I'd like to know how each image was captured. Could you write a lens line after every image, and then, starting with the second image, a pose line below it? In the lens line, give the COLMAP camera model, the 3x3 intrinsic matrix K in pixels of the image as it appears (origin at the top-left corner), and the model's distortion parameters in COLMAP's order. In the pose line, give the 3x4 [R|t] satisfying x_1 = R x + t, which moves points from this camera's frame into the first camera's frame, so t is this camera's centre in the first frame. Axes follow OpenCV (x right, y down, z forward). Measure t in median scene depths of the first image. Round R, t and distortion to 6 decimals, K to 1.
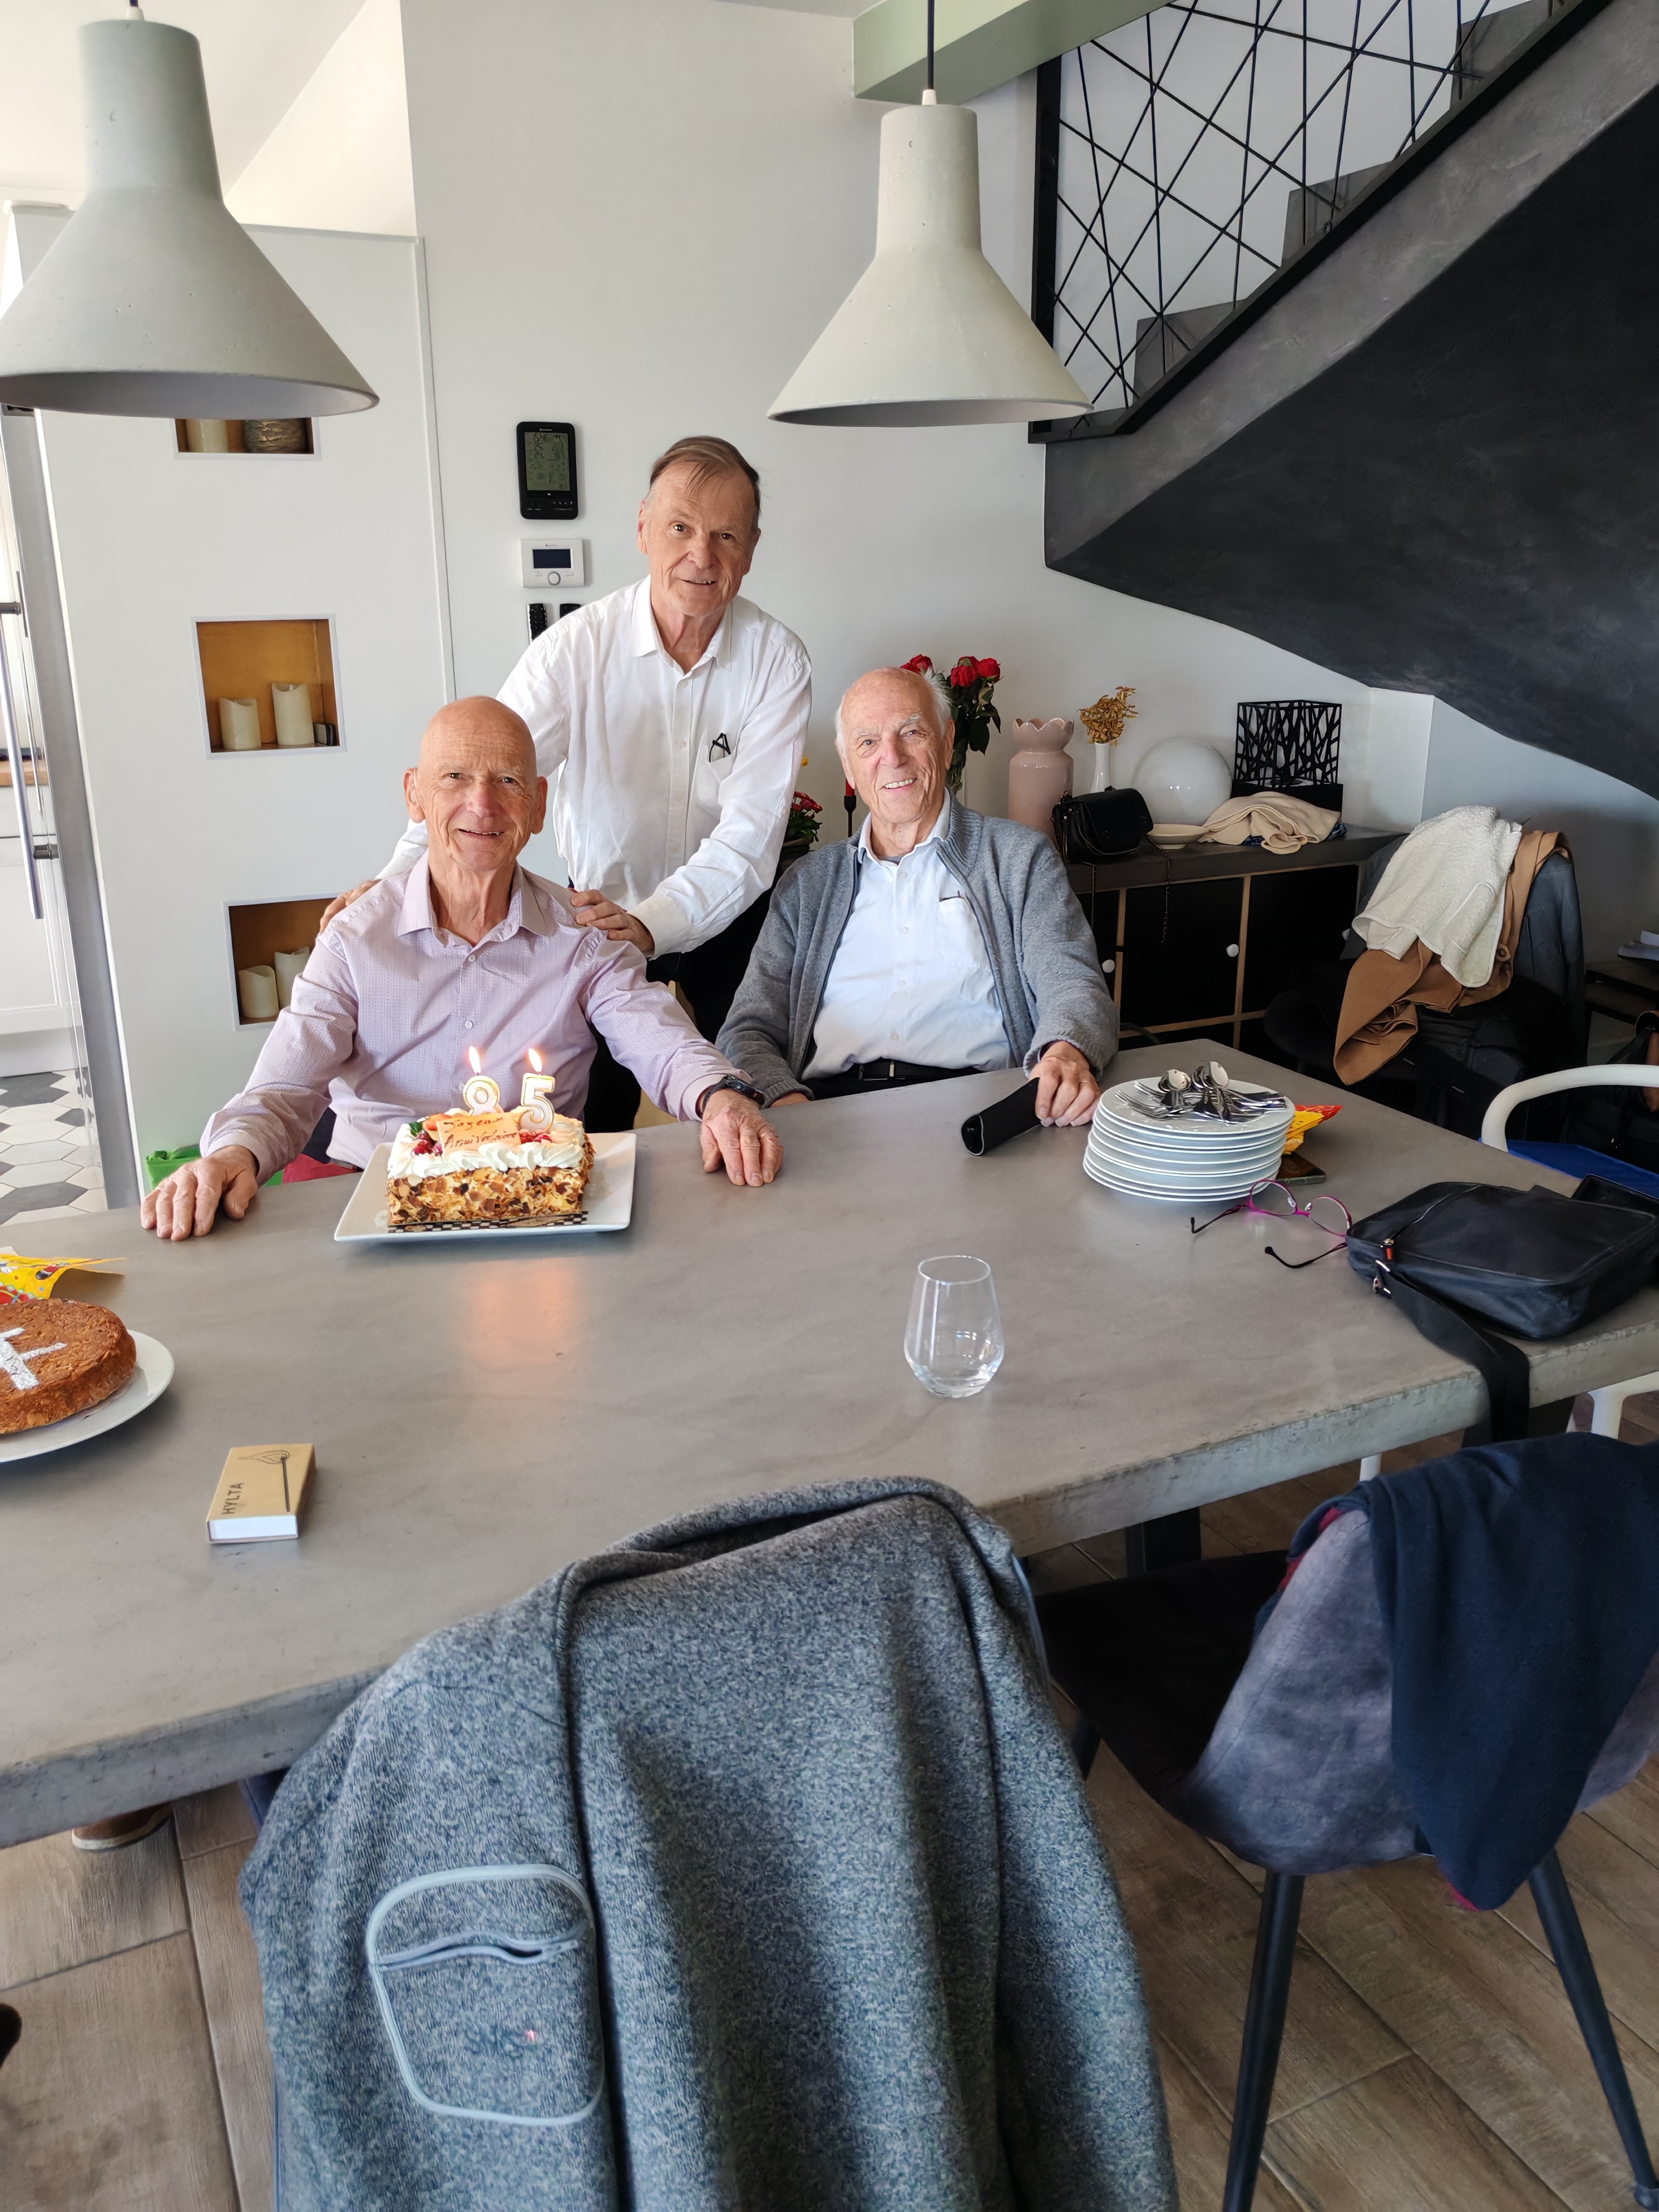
lens RADIAL K [[1722.5, 0, 816.5], [0, 1722.5, 1124.8], [0, 0, 1]] dist [-0.004419, 0.024689]
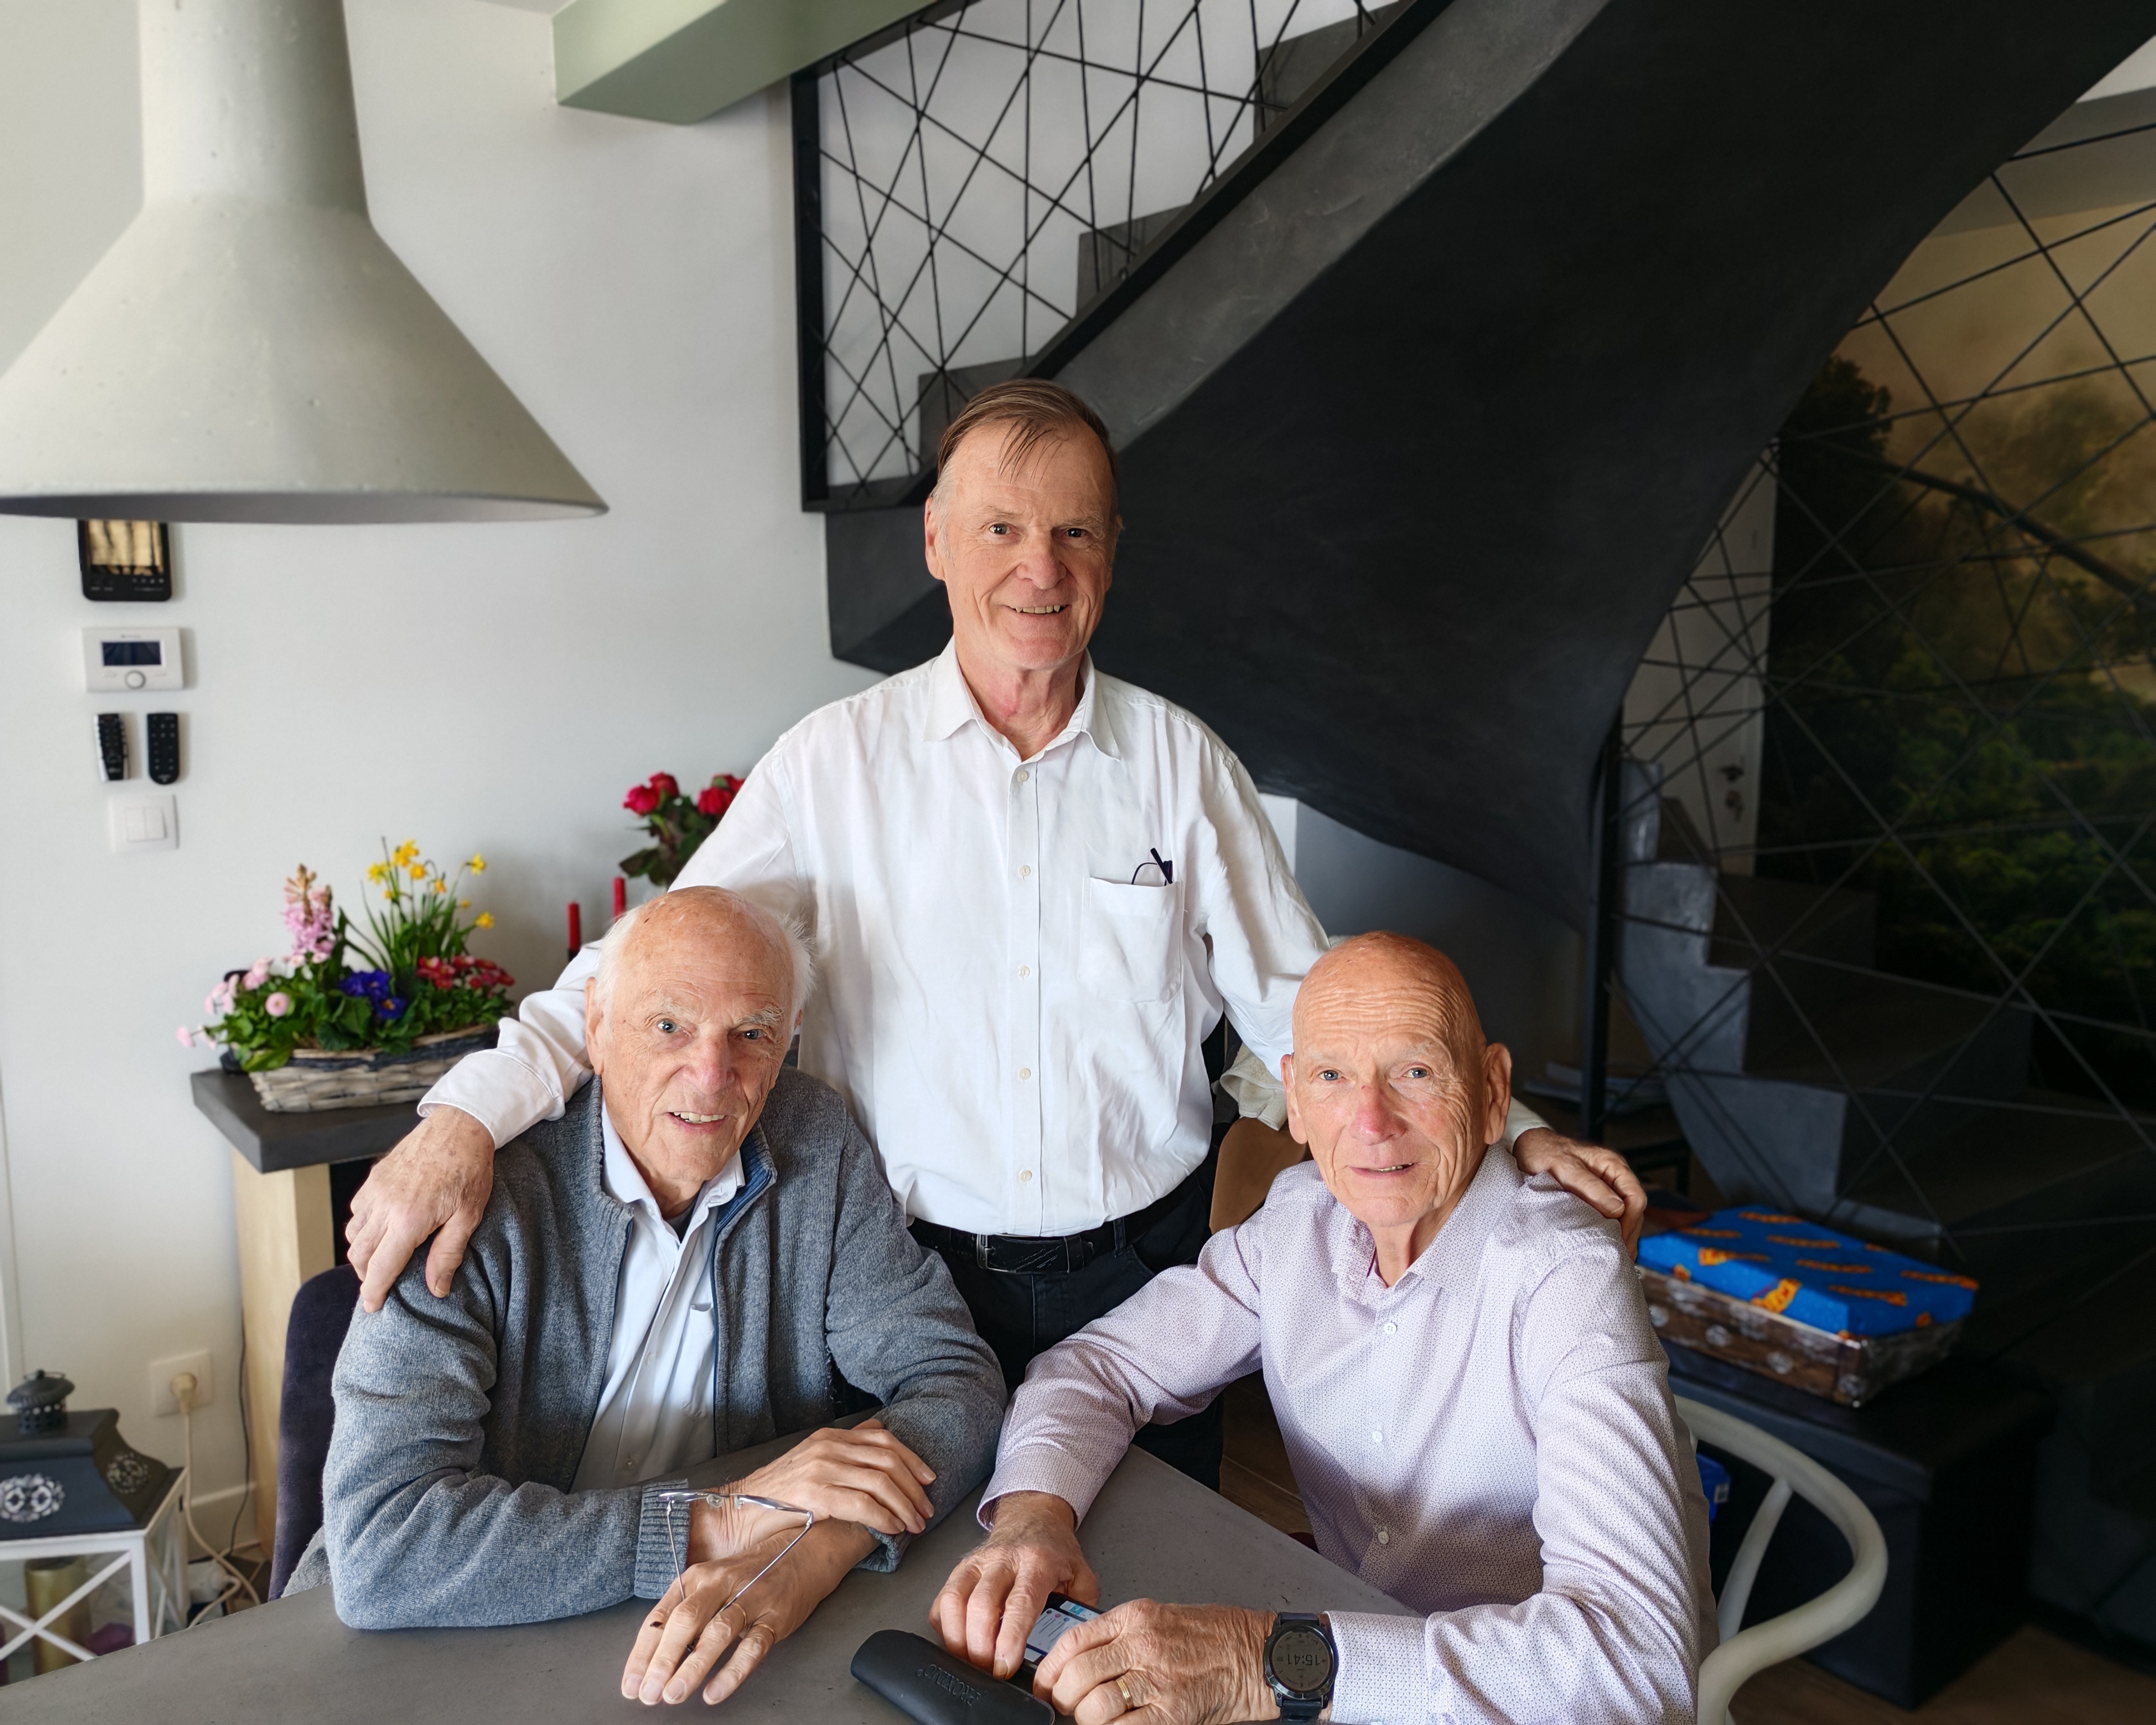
lens RADIAL K [[1783.3, 0, 1069.6], [0, 1783.3, 875.4], [0, 0, 1]] dist [-0.005405, 0.027130]
pose [[0.979737, -0.021826, 0.199096, 0.094257], [0.054258, 0.985797, -0.158936, -0.104867], [-0.192800, 0.166518, 0.967006, 0.230450]]
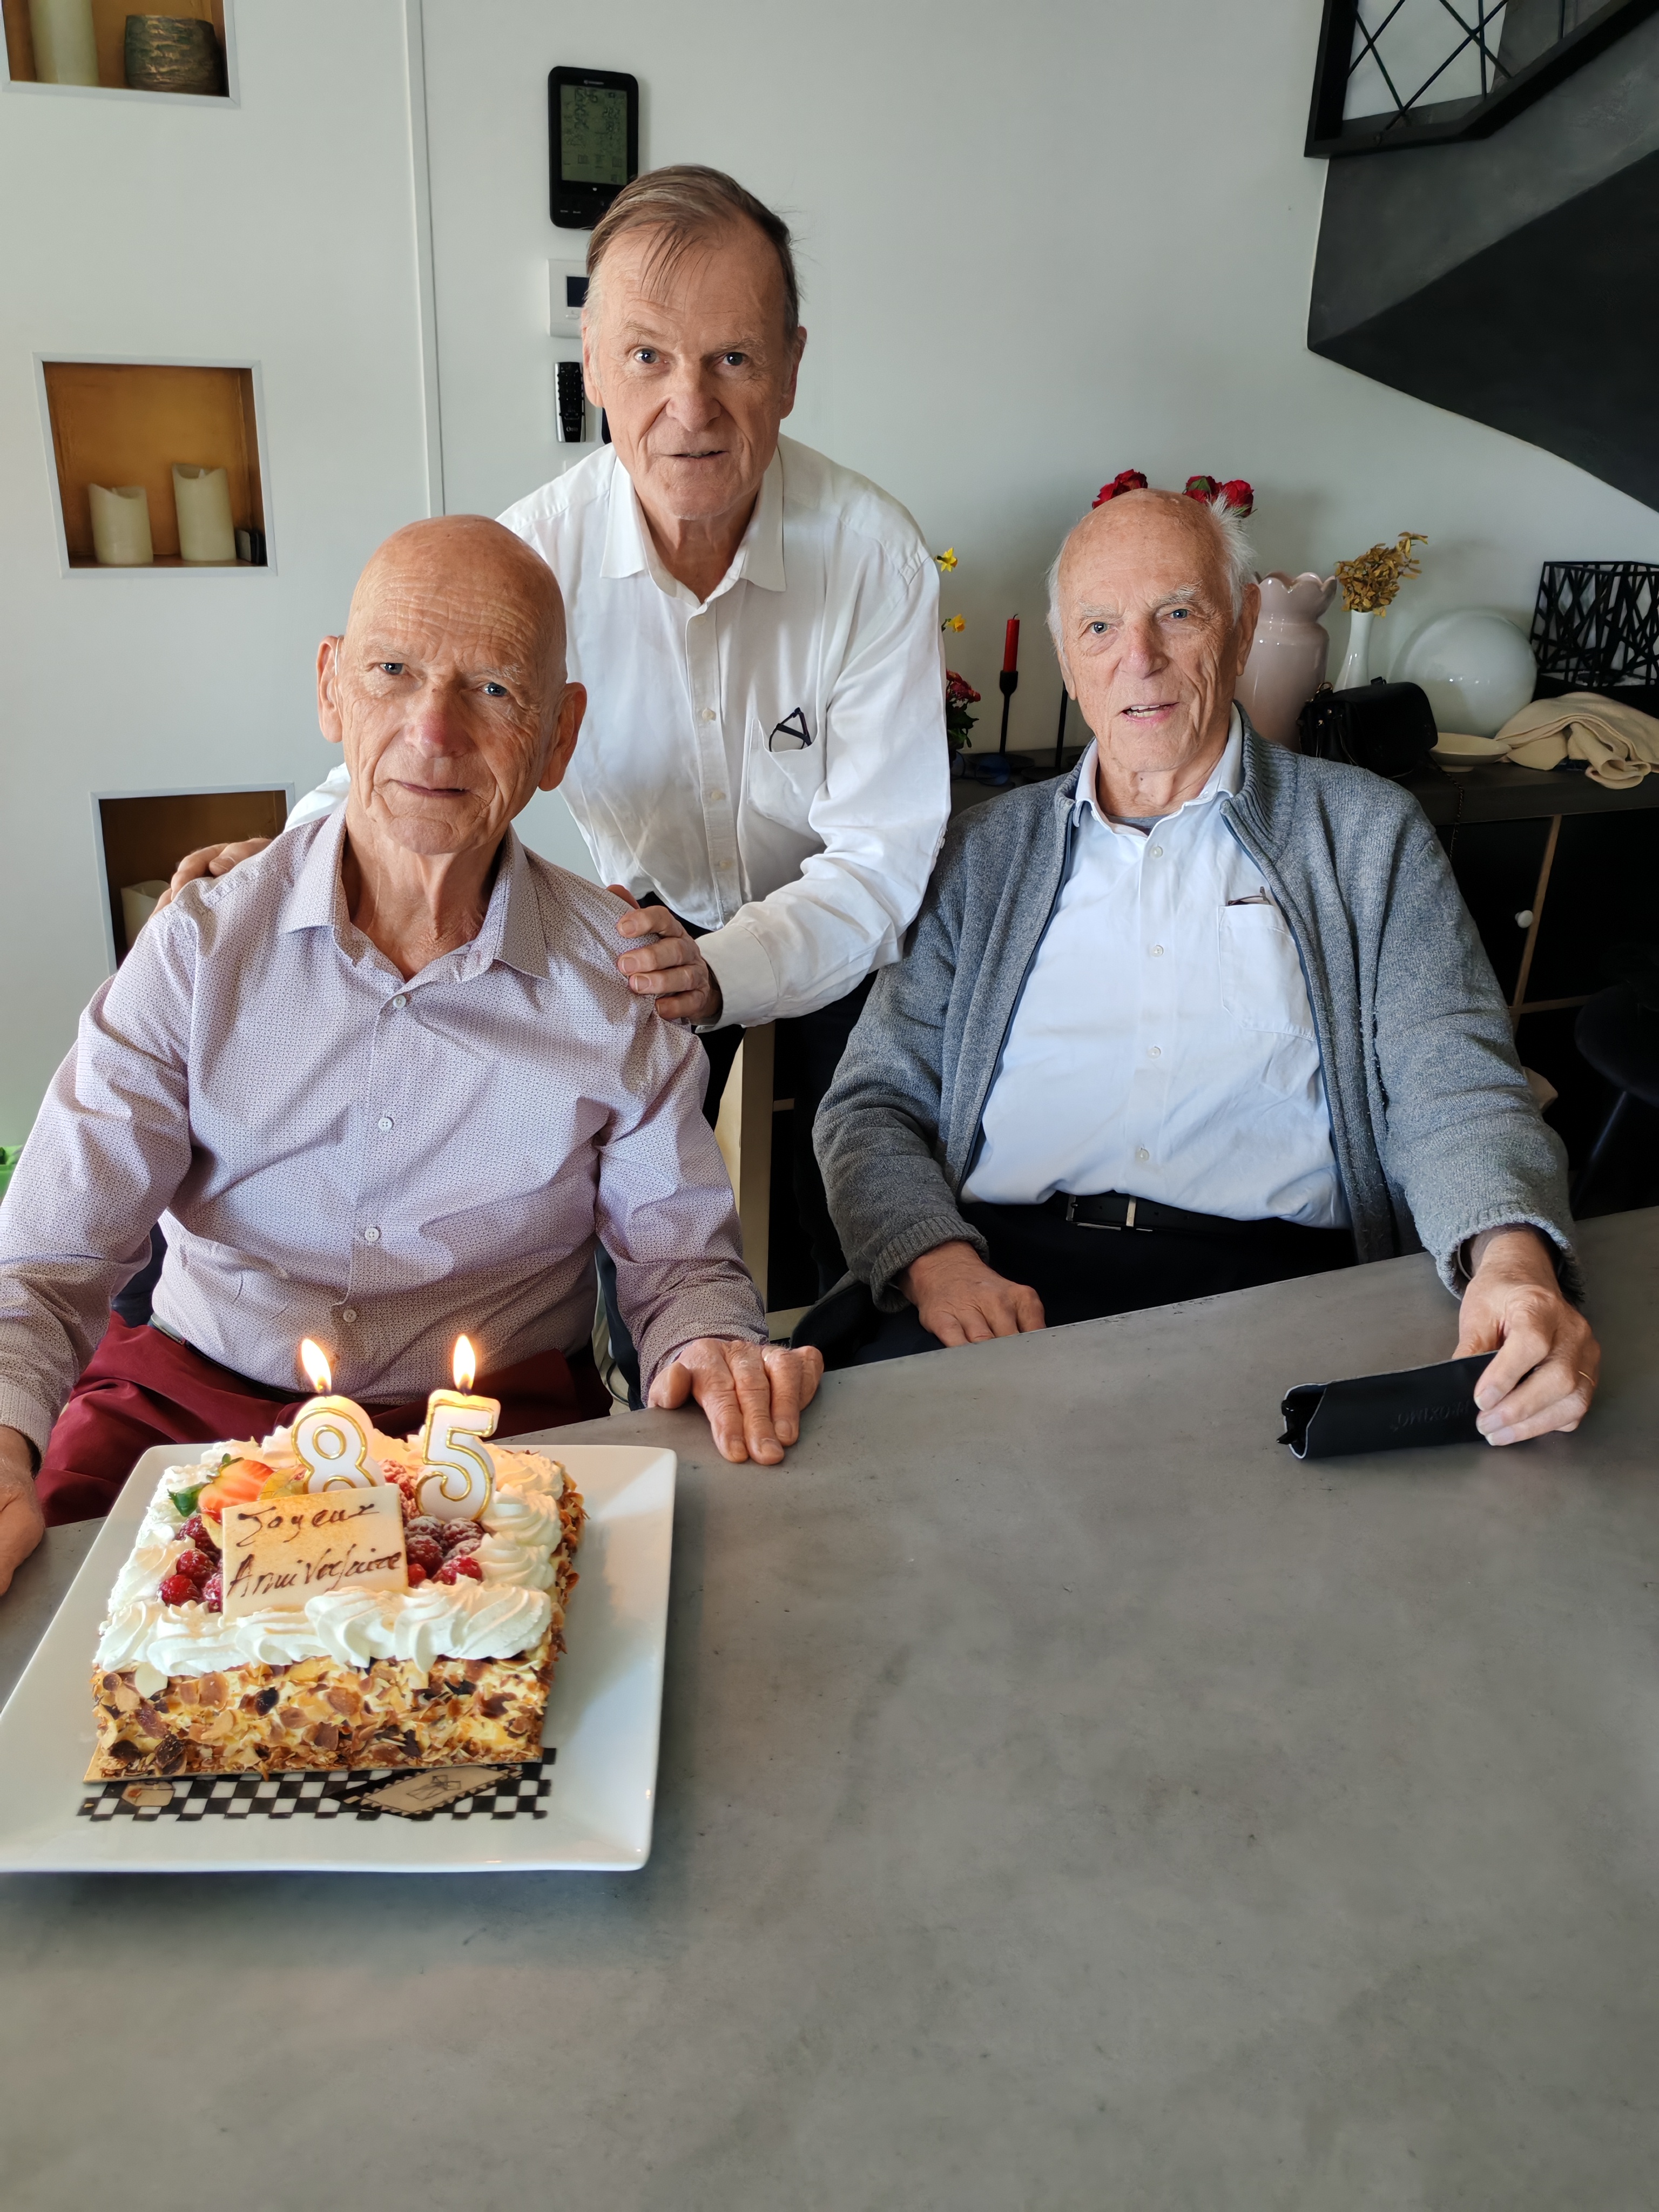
lens RADIAL K [[1722.5, 0, 799.7], [0, 1722.5, 1108.9], [0, 0, 1]] dist [-0.004419, 0.024689]
pose [[0.997778, 0.060604, -0.027683, -0.042134], [-0.057877, 0.994214, 0.090495, -0.090731], [0.033007, -0.088692, 0.995512, 0.352803]]
